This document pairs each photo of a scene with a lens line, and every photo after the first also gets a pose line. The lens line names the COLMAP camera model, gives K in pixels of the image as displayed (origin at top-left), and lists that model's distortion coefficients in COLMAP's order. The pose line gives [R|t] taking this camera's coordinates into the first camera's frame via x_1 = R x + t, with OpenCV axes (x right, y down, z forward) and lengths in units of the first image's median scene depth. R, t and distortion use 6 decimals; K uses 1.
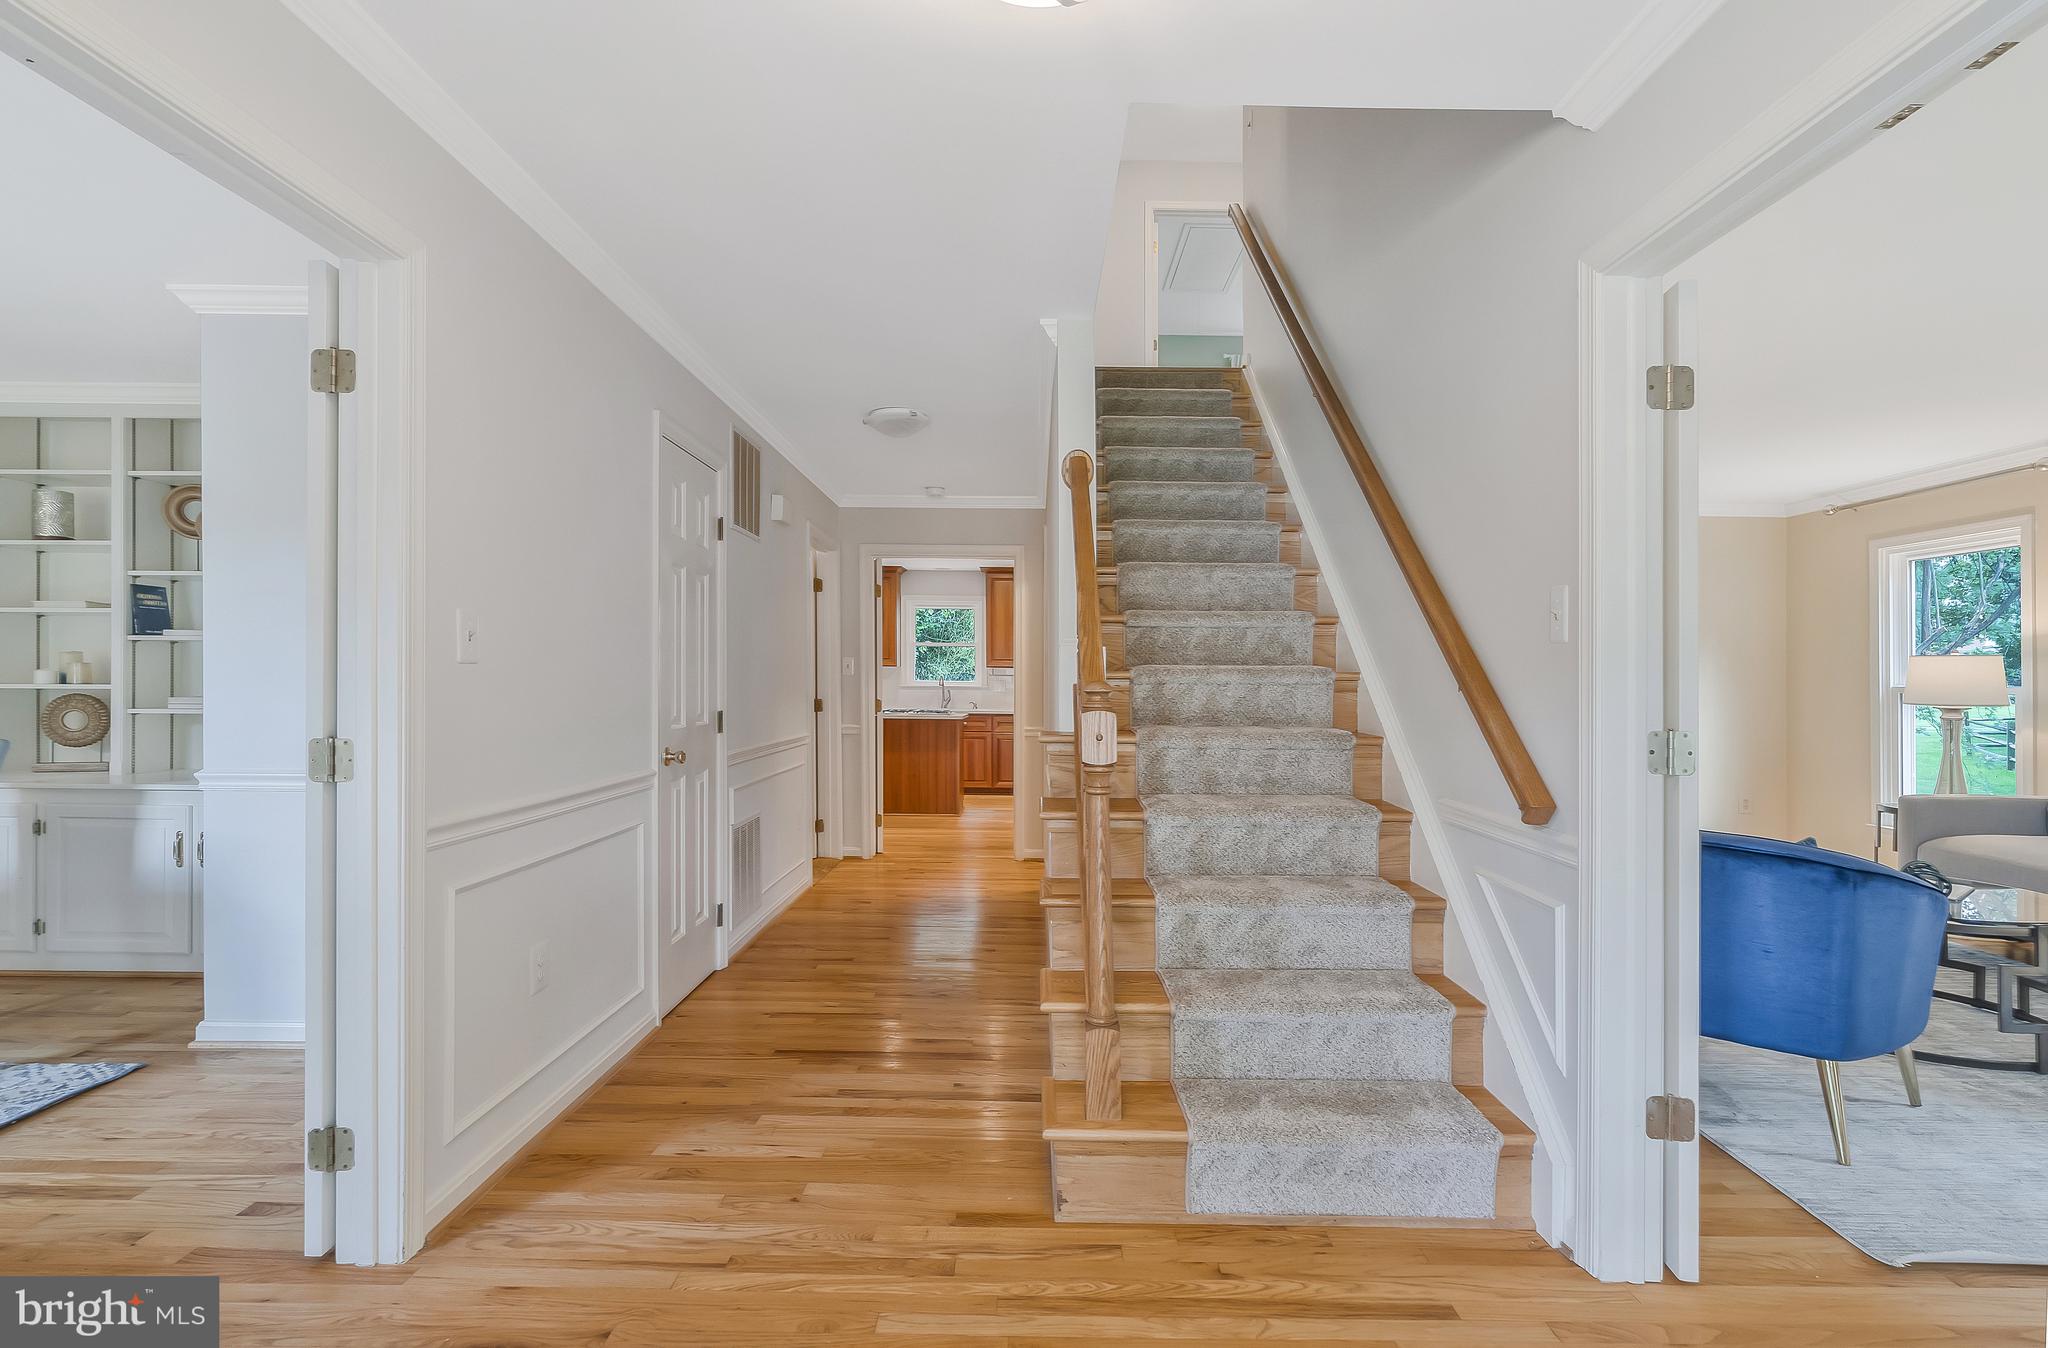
lens RADIAL K [[962.4, 0, 1027.1], [0, 962.4, 684.0], [0, 0, 1]] dist [-0.000024, -0.000003]
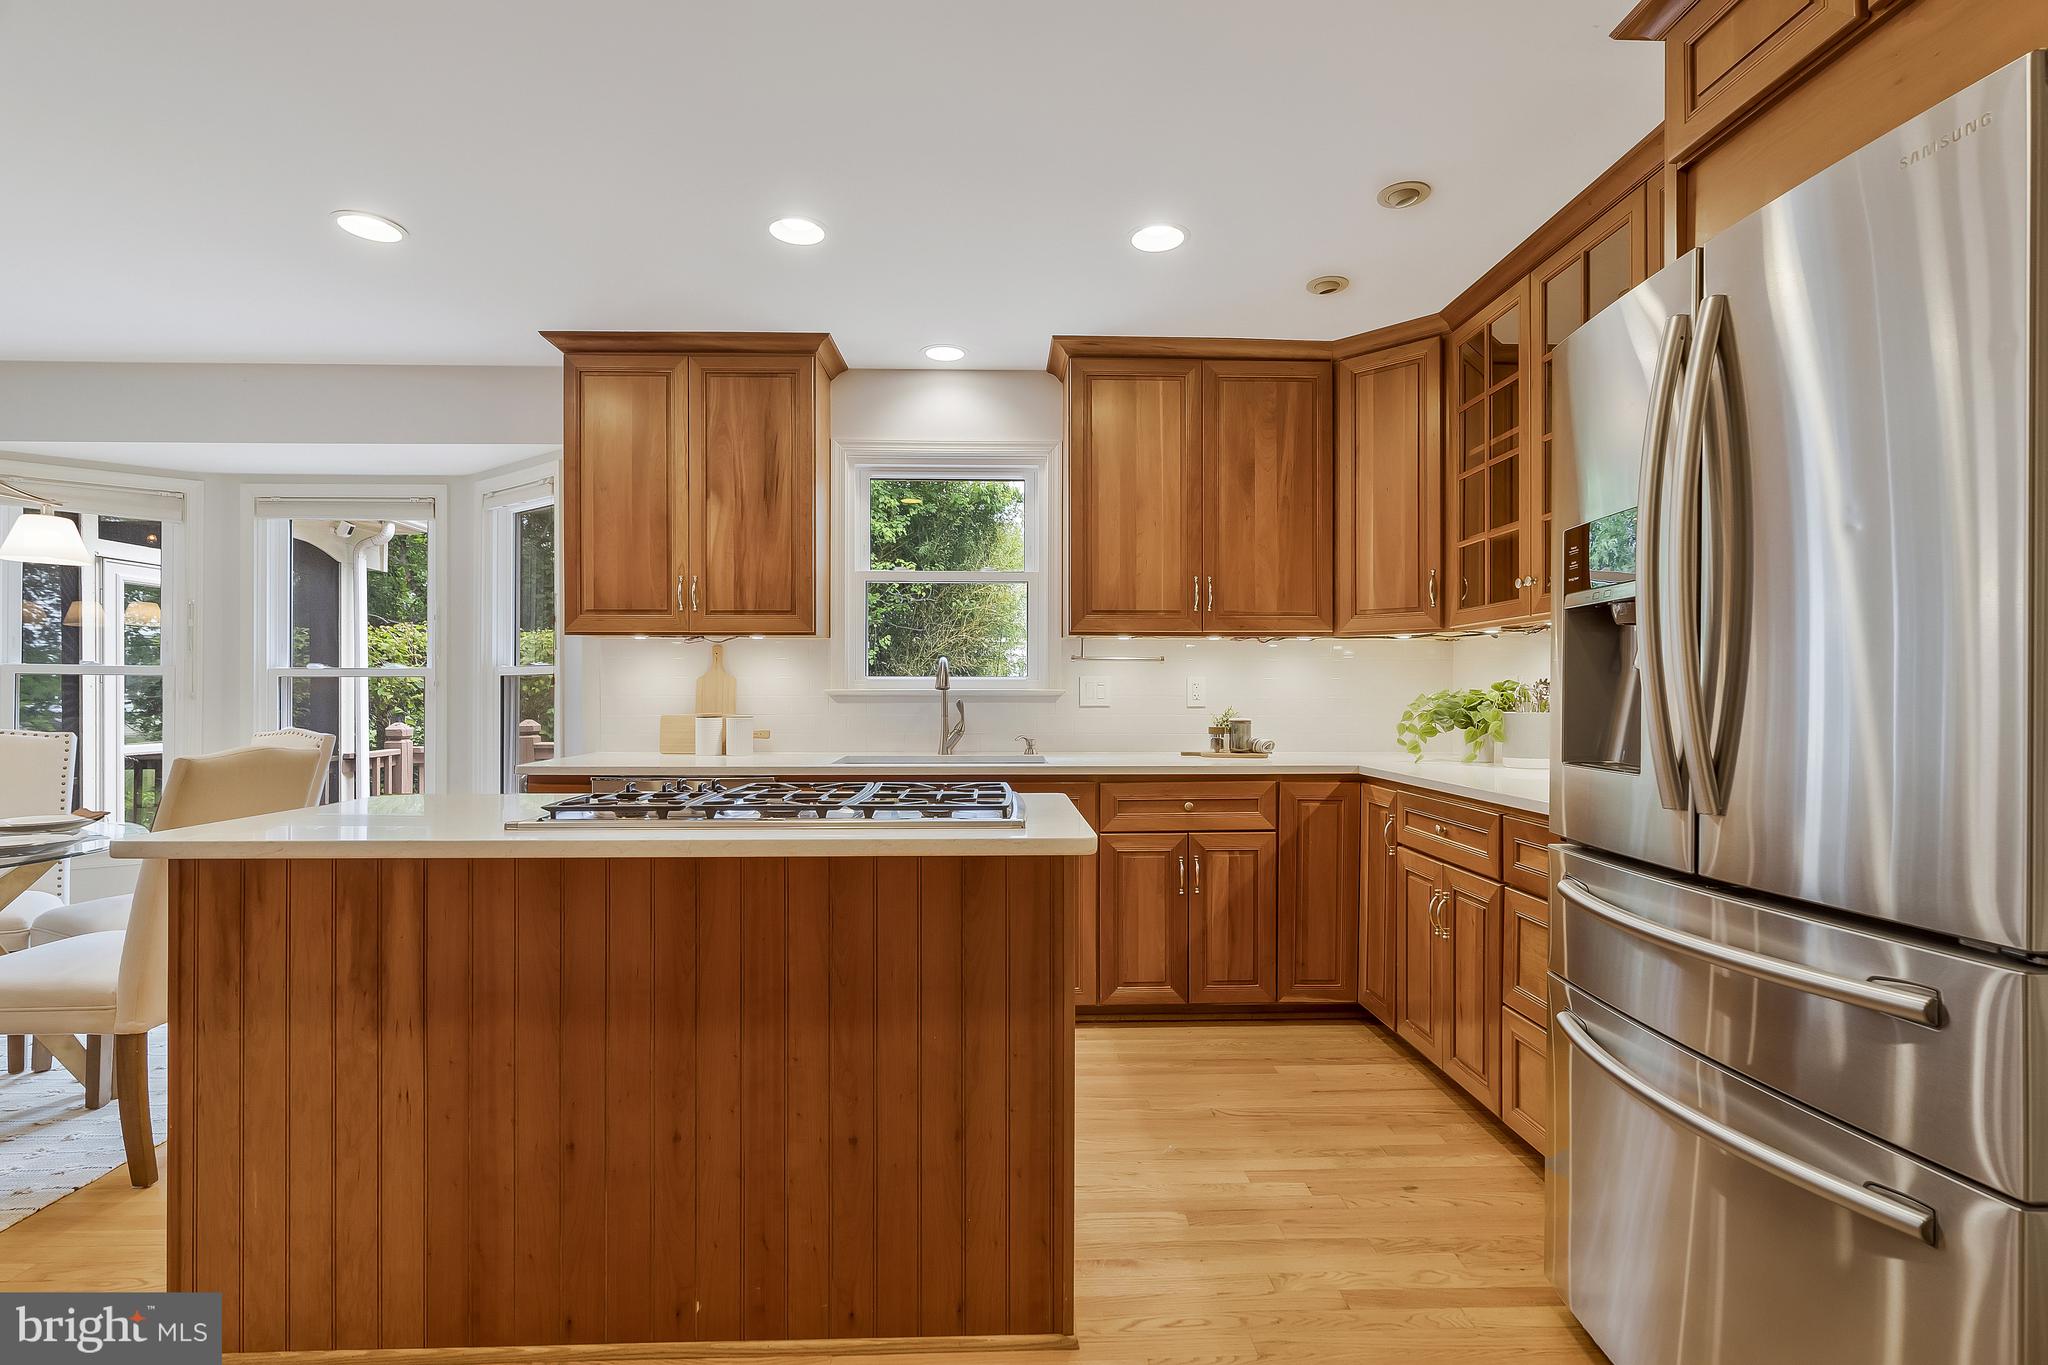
lens RADIAL K [[948.2, 0, 1030.5], [0, 948.2, 696.3], [0, 0, 1]] dist [-0.007876, 0.000313]
pose [[0.999022, 0.001104, 0.044208, -0.072711], [-0.001235, 0.999995, 0.002925, 0.002337], [-0.044204, -0.002977, 0.999018, 0.657982]]
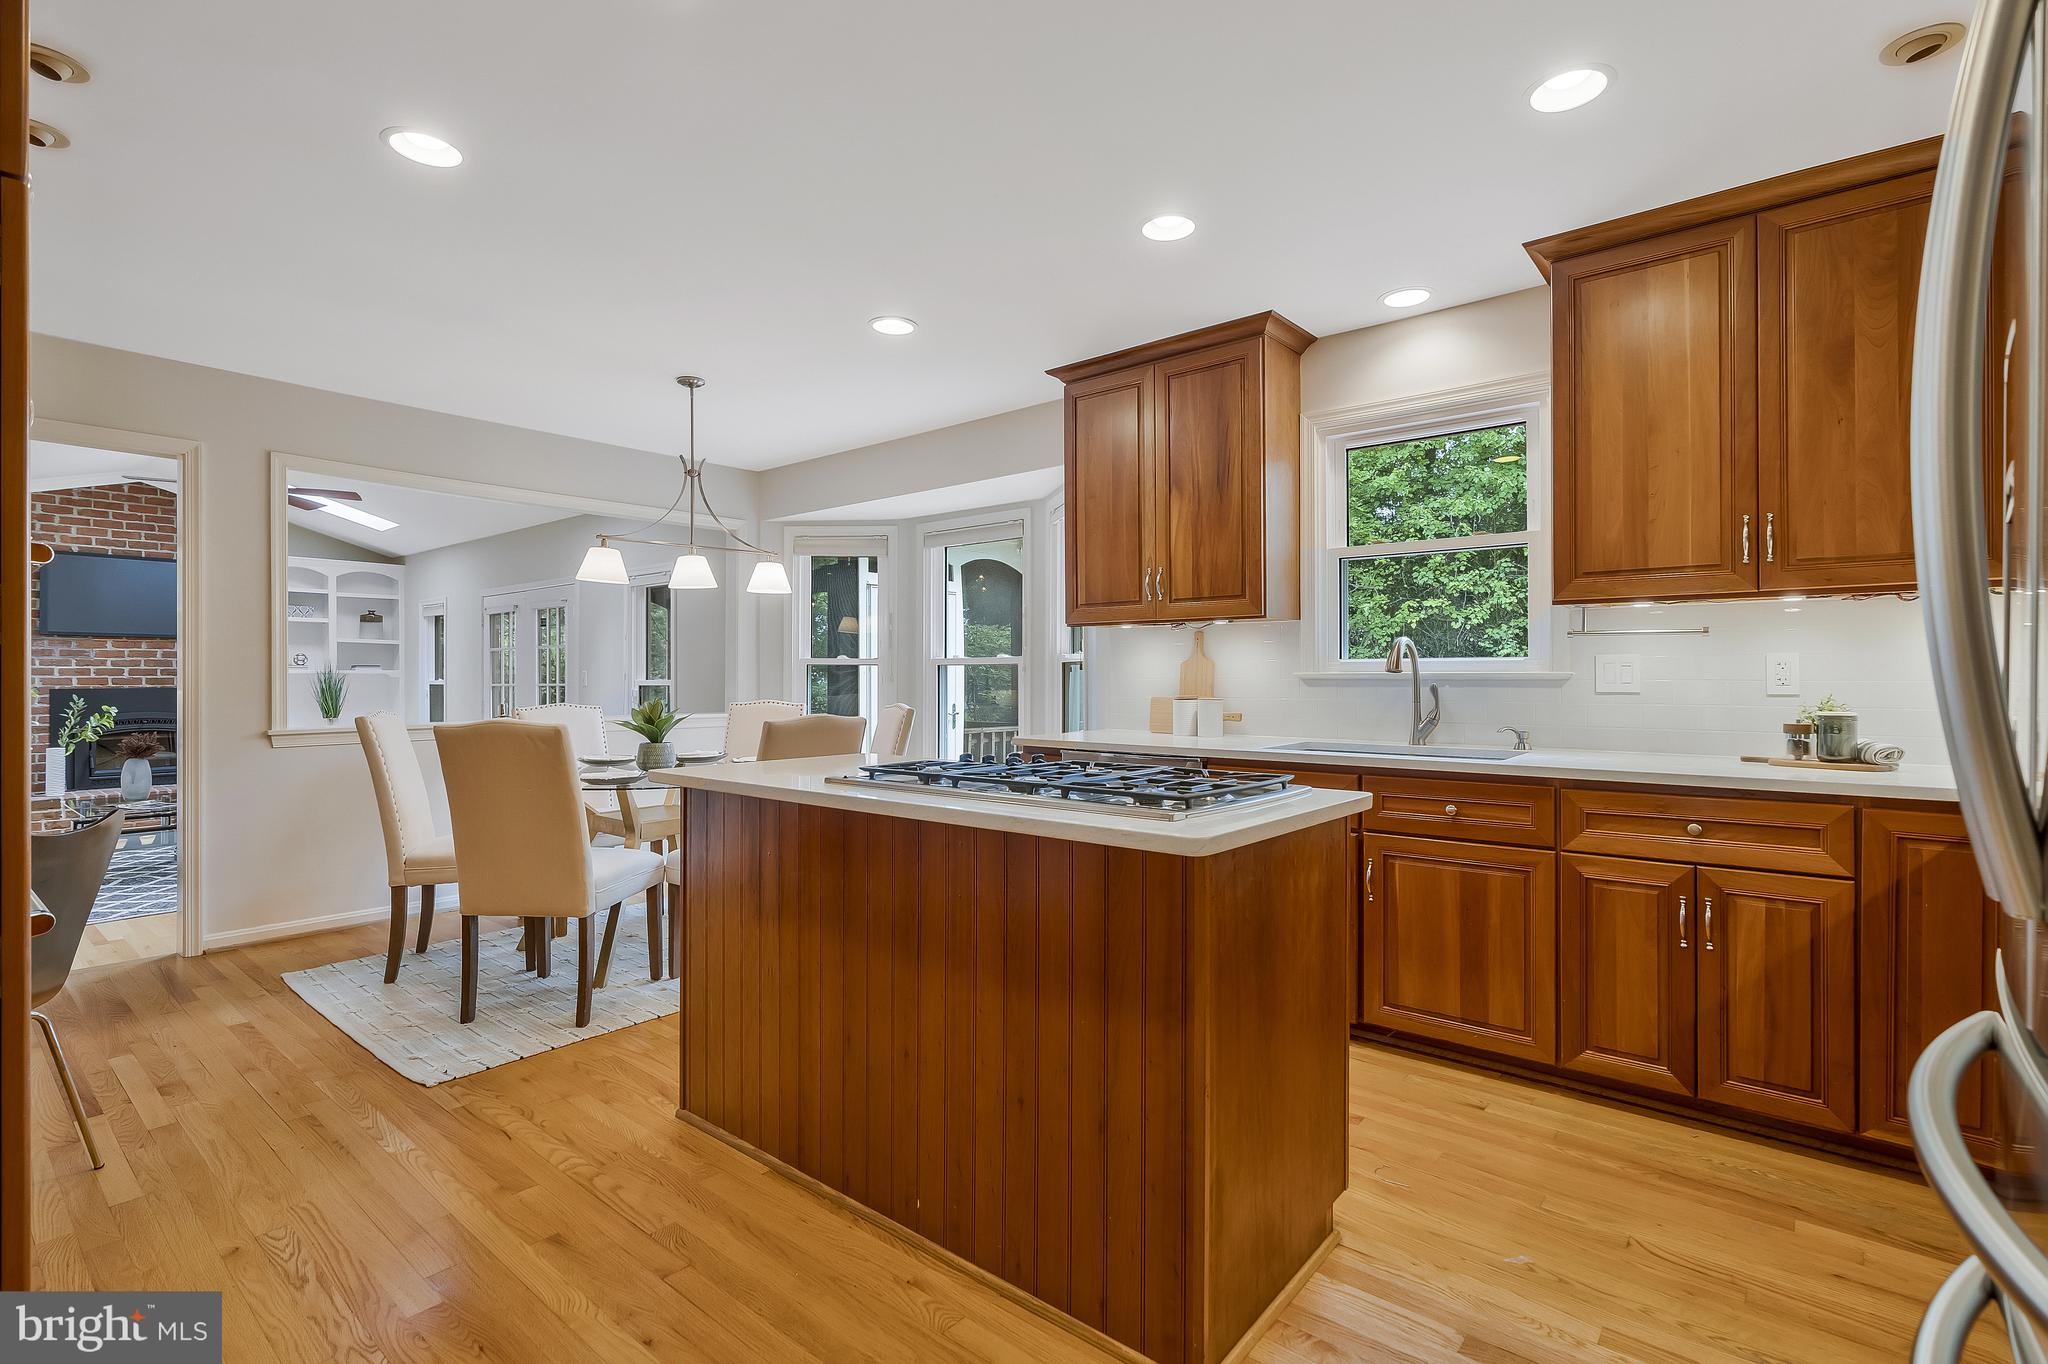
lens RADIAL K [[939.6, 0, 1029.6], [0, 939.6, 680.0], [0, 0, 1]] dist [-0.000866, 0.000552]
pose [[0.781749, 0.002719, -0.623587, 0.010045], [0.000410, 0.999988, 0.004873, 0.001769], [0.623593, -0.004066, 0.781739, 0.688560]]
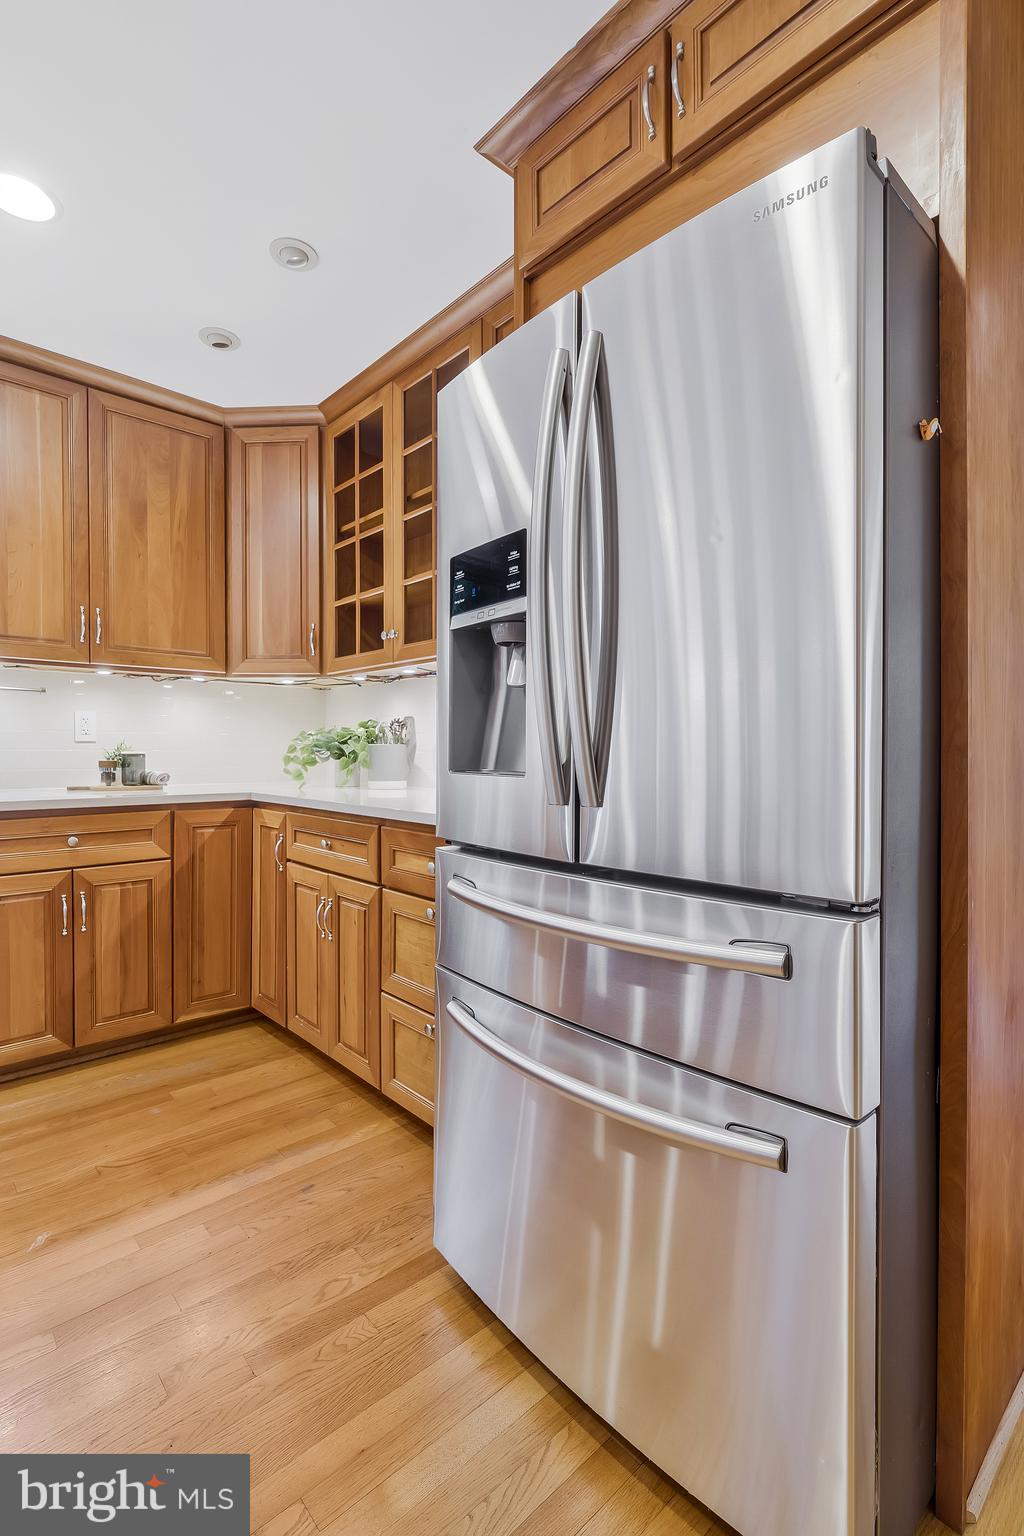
lens RADIAL K [[708.2, 0, 506.0], [0, 708.2, 757.2], [0, 0, 1]] dist [-0.000636, 0.000309]
pose [[0.741949, -0.005865, 0.670431, -0.054549], [-0.002502, 0.999931, 0.011516, 0.009940], [-0.670452, -0.010222, 0.741882, 0.711870]]
